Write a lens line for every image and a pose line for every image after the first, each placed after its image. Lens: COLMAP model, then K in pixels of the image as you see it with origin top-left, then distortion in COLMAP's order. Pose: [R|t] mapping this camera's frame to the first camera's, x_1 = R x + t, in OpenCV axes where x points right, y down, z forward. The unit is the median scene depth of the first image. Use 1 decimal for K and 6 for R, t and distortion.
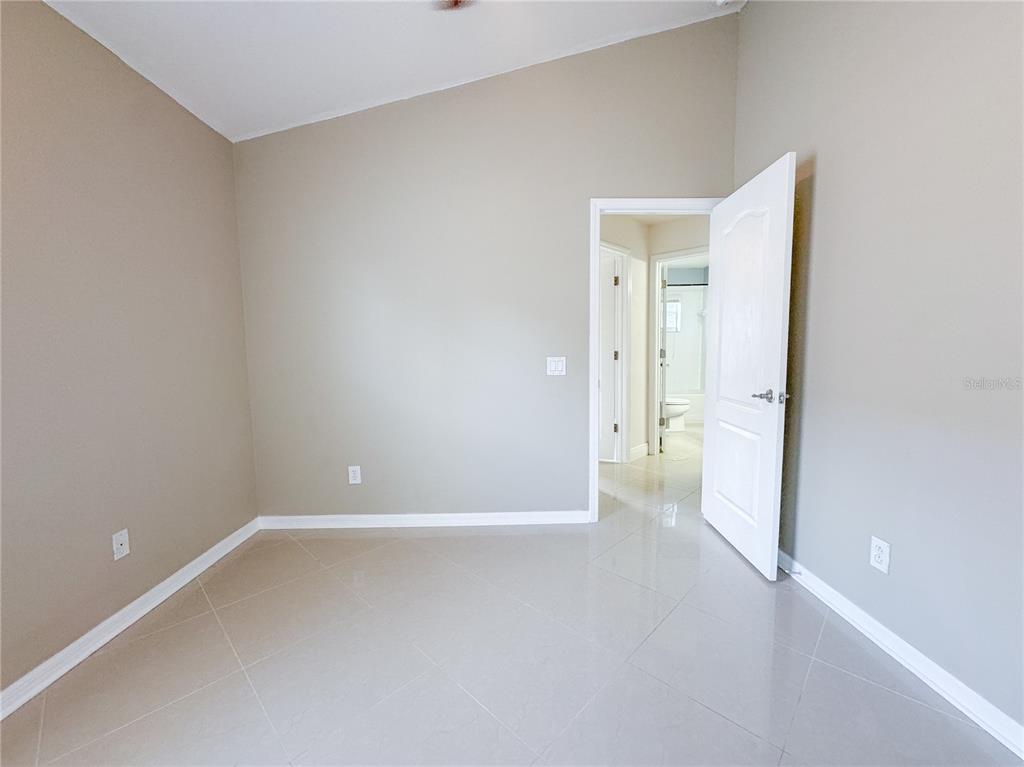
lens RADIAL K [[413.7, 0, 512.0], [0, 413.7, 383.5], [0, 0, 1]] dist [-0.001638, 0.000510]
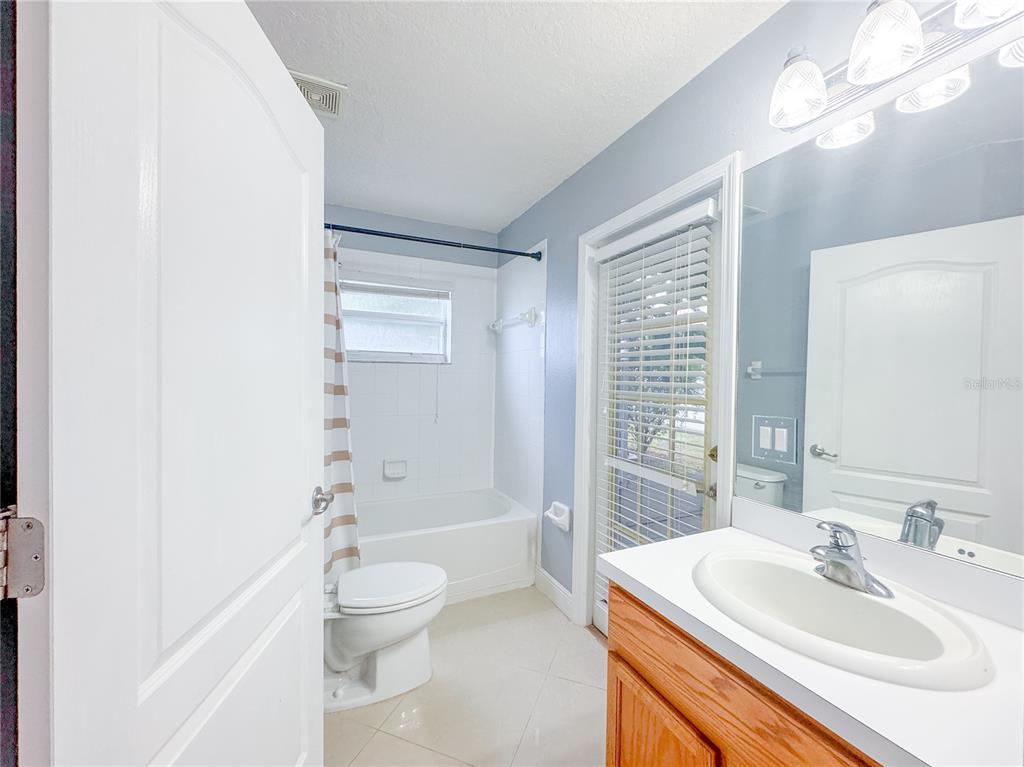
lens RADIAL K [[413.7, 0, 512.0], [0, 413.7, 383.5], [0, 0, 1]] dist [-0.001638, 0.000510]
pose [[0.910101, 0.019601, 0.413922, 0.676502], [0.011081, 0.997372, -0.071593, -0.171847], [-0.414238, 0.069743, 0.907493, 1.359032]]
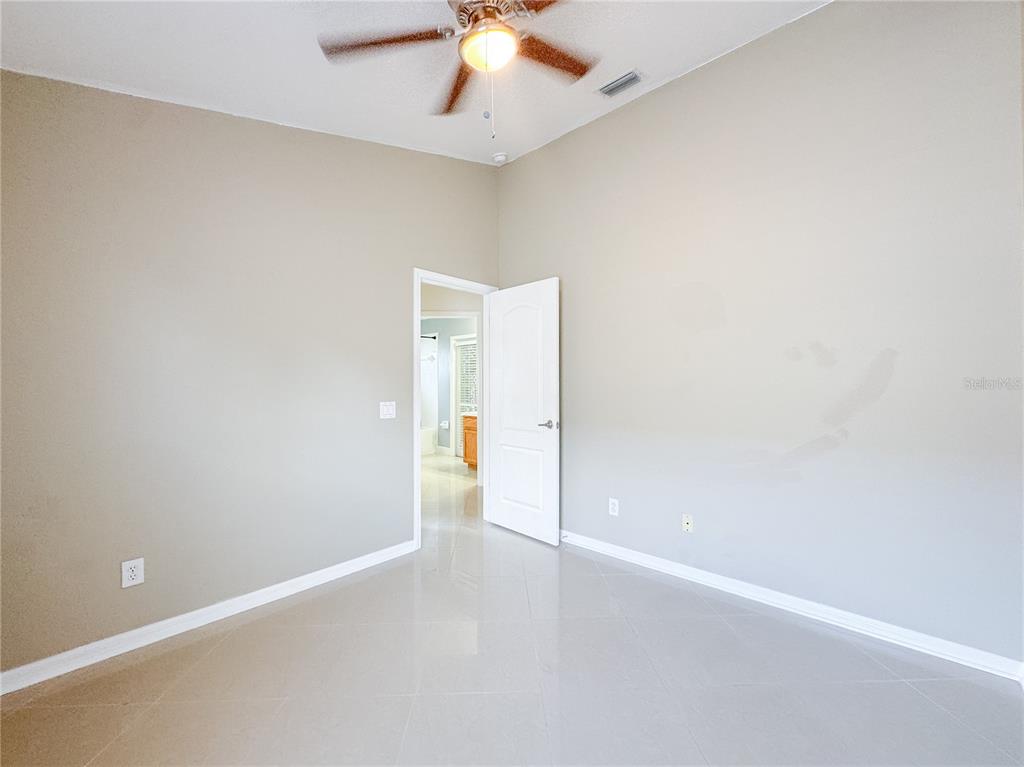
lens RADIAL K [[413.7, 0, 512.0], [0, 413.7, 383.5], [0, 0, 1]] dist [-0.001638, 0.000510]
pose [[0.690506, 0.011006, 0.723243, -0.455750], [0.057368, 0.995901, -0.069926, -0.017123], [-0.721048, 0.089775, 0.687045, 0.011749]]
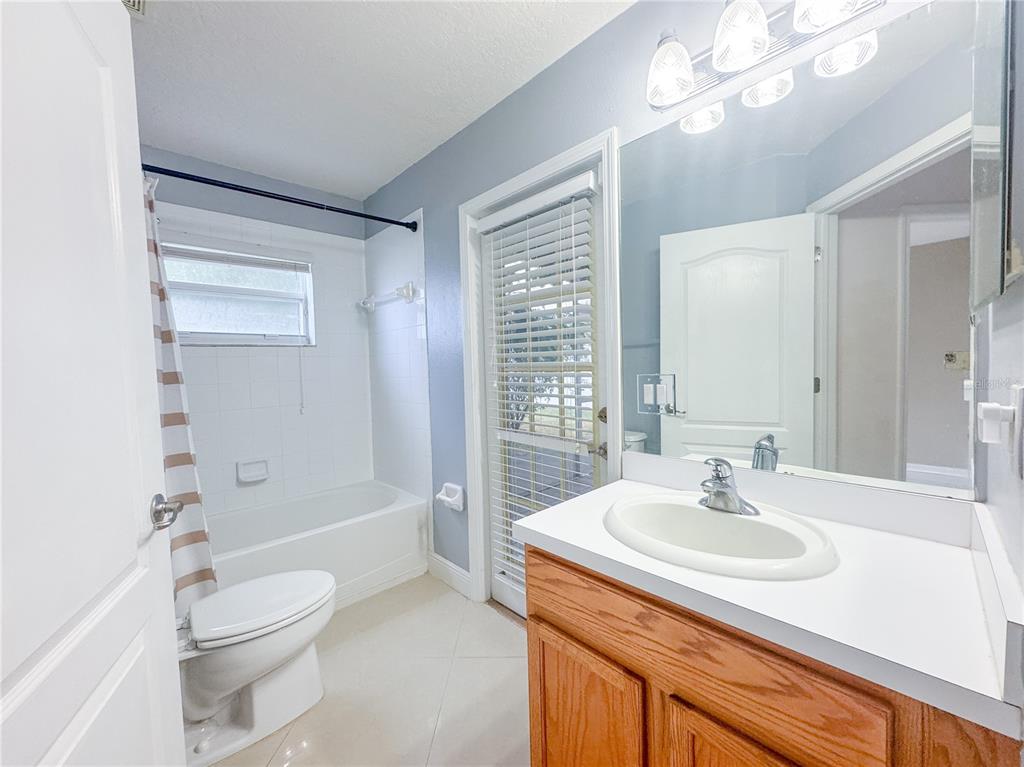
lens RADIAL K [[413.7, 0, 512.0], [0, 413.7, 383.5], [0, 0, 1]] dist [-0.001638, 0.000510]
pose [[0.734681, -0.039176, 0.677280, 0.660129], [0.078604, 0.996523, -0.027624, -0.154091], [-0.673844, 0.073531, 0.735206, 1.402707]]
